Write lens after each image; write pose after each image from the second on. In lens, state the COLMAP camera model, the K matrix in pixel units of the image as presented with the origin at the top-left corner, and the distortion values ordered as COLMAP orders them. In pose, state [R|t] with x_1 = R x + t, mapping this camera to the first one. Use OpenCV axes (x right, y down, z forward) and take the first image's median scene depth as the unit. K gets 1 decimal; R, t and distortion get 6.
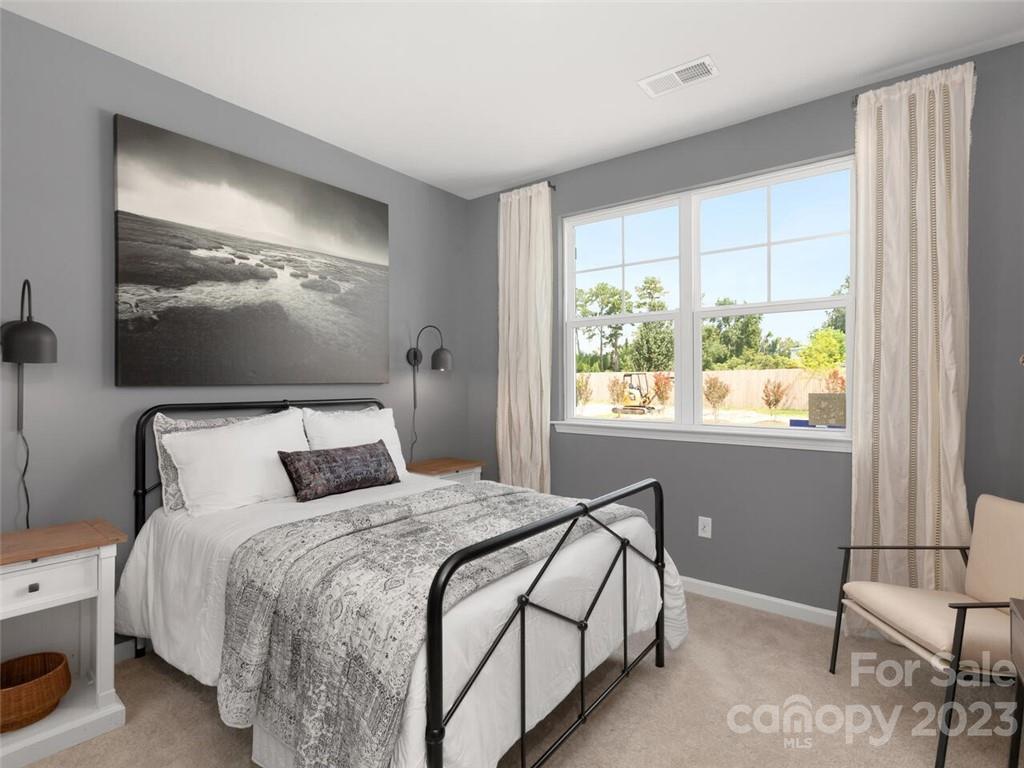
lens RADIAL K [[516.4, 0, 510.6], [0, 516.4, 376.7], [0, 0, 1]] dist [0.000822, -0.000081]
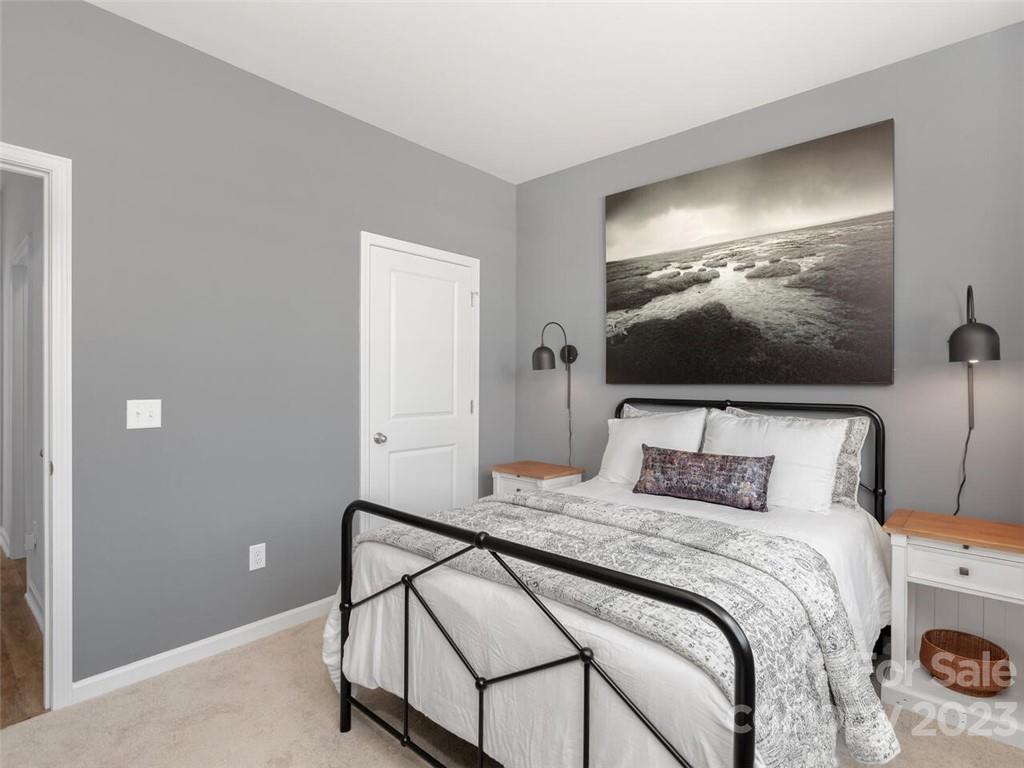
lens RADIAL K [[516.4, 0, 510.6], [0, 516.4, 376.7], [0, 0, 1]] dist [0.000822, -0.000081]
pose [[-0.067536, -0.003873, -0.997709, 0.604162], [0.005917, 0.999973, -0.004282, 0.003170], [0.997699, -0.006193, -0.067511, 0.705581]]
